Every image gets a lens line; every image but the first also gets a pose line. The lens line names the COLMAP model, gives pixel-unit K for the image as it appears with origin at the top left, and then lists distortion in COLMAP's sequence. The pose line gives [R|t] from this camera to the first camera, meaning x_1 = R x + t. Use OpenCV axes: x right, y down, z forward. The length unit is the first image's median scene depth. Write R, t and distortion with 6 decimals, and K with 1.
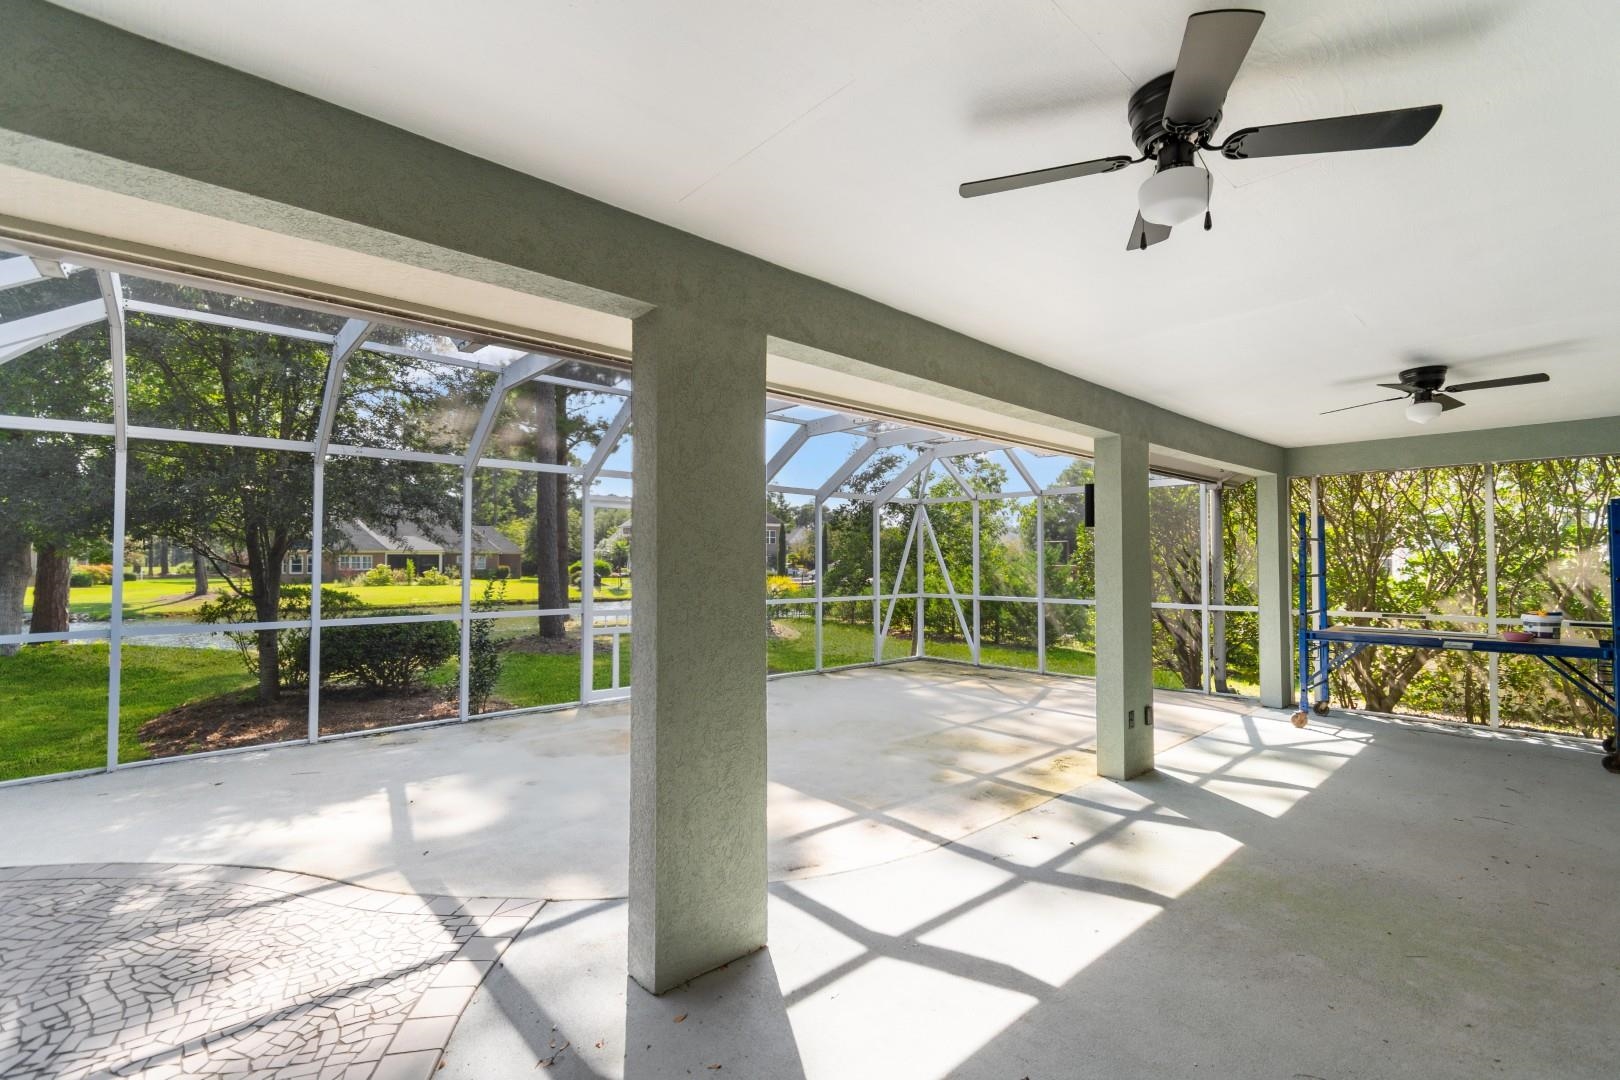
lens RADIAL K [[728.1, 0, 813.5], [0, 728.1, 537.8], [0, 0, 1]] dist [0.004068, -0.000746]
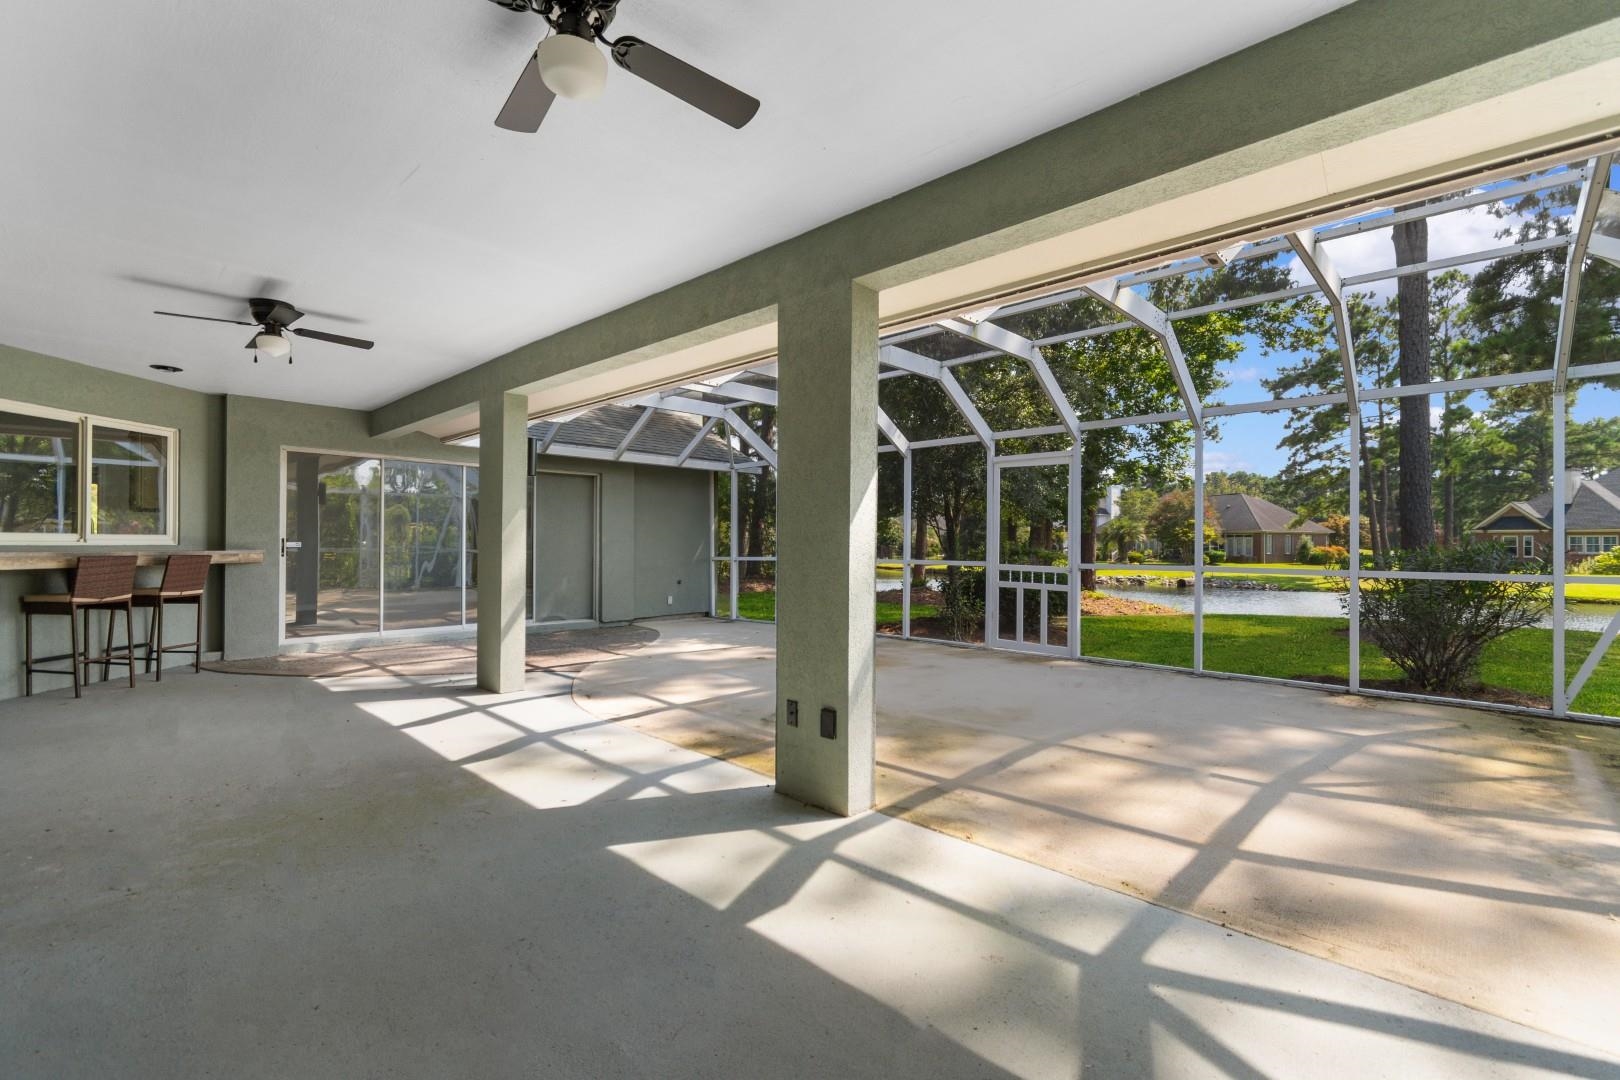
lens RADIAL K [[728.1, 0, 807.6], [0, 728.1, 542.3], [0, 0, 1]] dist [0.004068, -0.000746]
pose [[0.051752, 0.000583, -0.998660, 1.395420], [0.023482, 0.999723, 0.001801, 0.112134], [0.998384, -0.023544, 0.051724, 1.227798]]
